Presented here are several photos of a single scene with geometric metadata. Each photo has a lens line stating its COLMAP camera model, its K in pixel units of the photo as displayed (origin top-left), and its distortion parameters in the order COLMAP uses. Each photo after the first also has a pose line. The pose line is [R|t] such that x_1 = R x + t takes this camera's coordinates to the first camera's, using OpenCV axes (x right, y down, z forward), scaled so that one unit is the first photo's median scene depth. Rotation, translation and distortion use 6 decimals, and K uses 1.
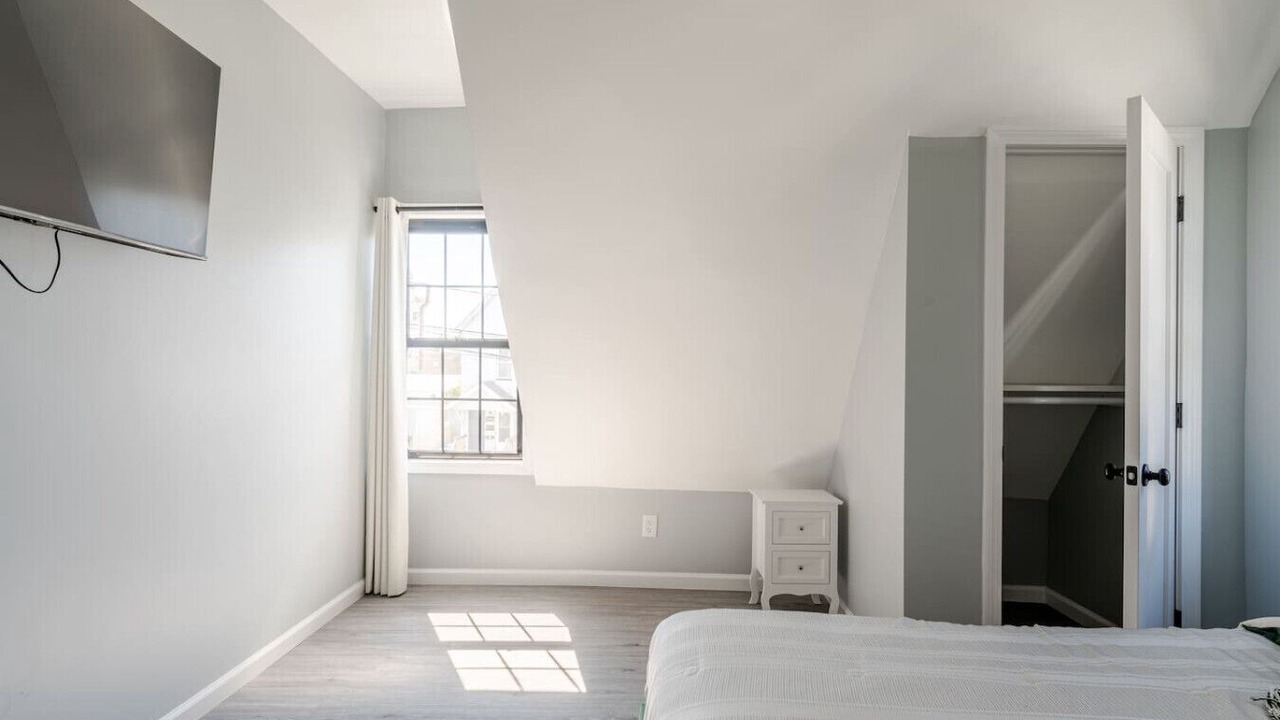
lens RADIAL K [[584.6, 0, 640.0], [0, 584.6, 360.0], [0, 0, 1]] dist [0.000078, 0.000260]
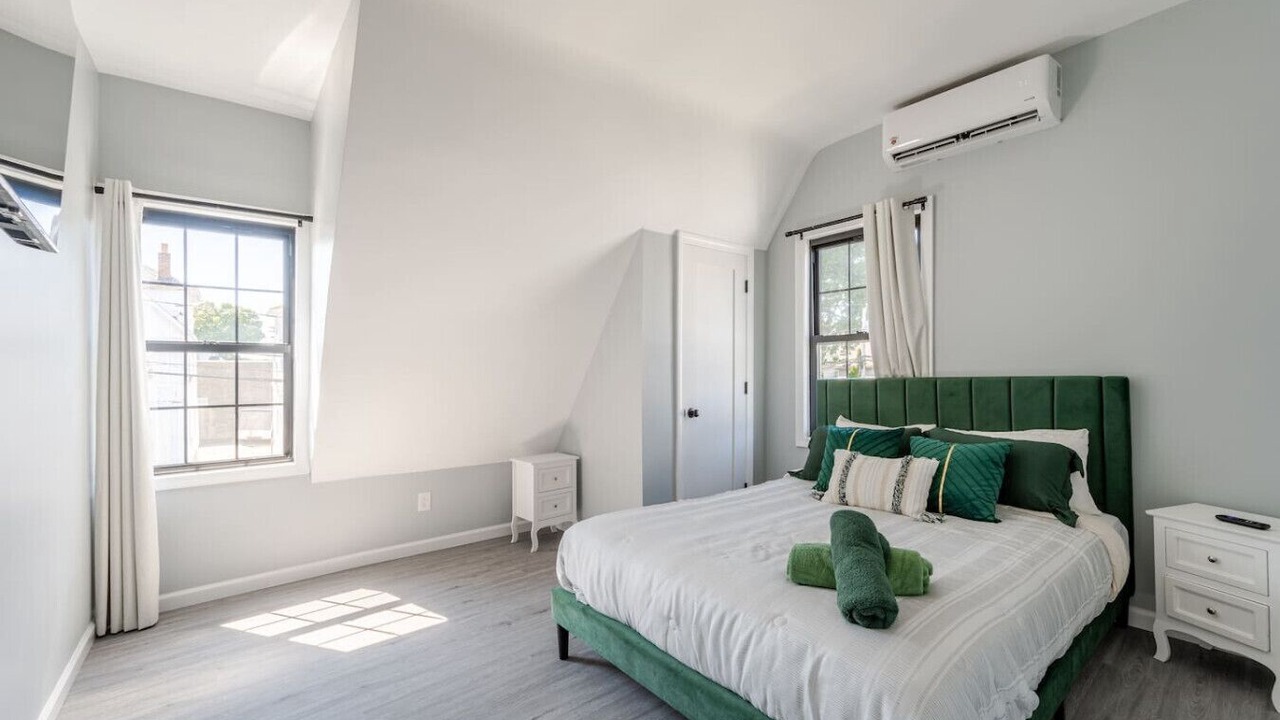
lens RADIAL K [[516.4, 0, 623.1], [0, 516.4, 377.0], [0, 0, 1]] dist [-0.000244, -0.000001]
pose [[0.771258, -0.026795, 0.635958, -0.355888], [0.006338, 0.999387, 0.034421, -0.005145], [-0.636491, -0.022517, 0.770955, -0.073671]]
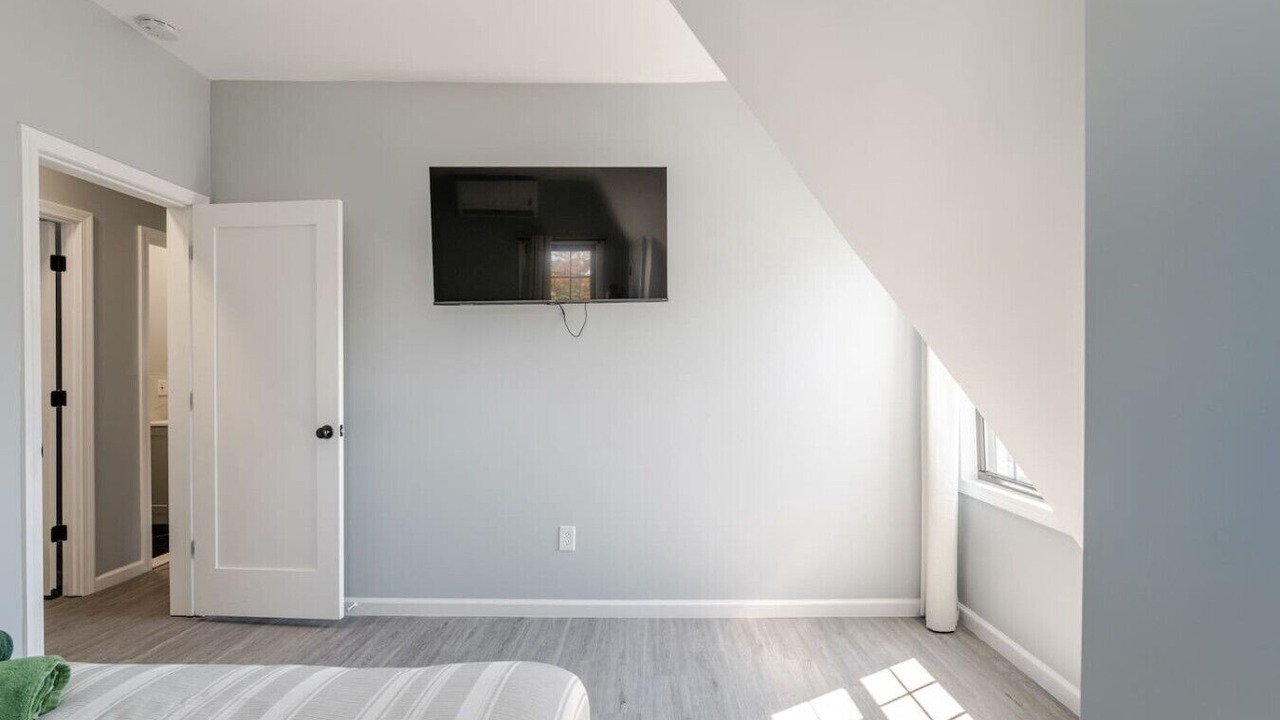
lens RADIAL K [[584.6, 0, 640.0], [0, 584.6, 360.0], [0, 0, 1]] dist [0.000078, 0.000260]
pose [[0.038670, -0.029011, -0.998831, 0.456114], [0.024648, 0.999302, -0.028070, 0.013921], [0.998948, -0.023534, 0.039358, 0.545601]]
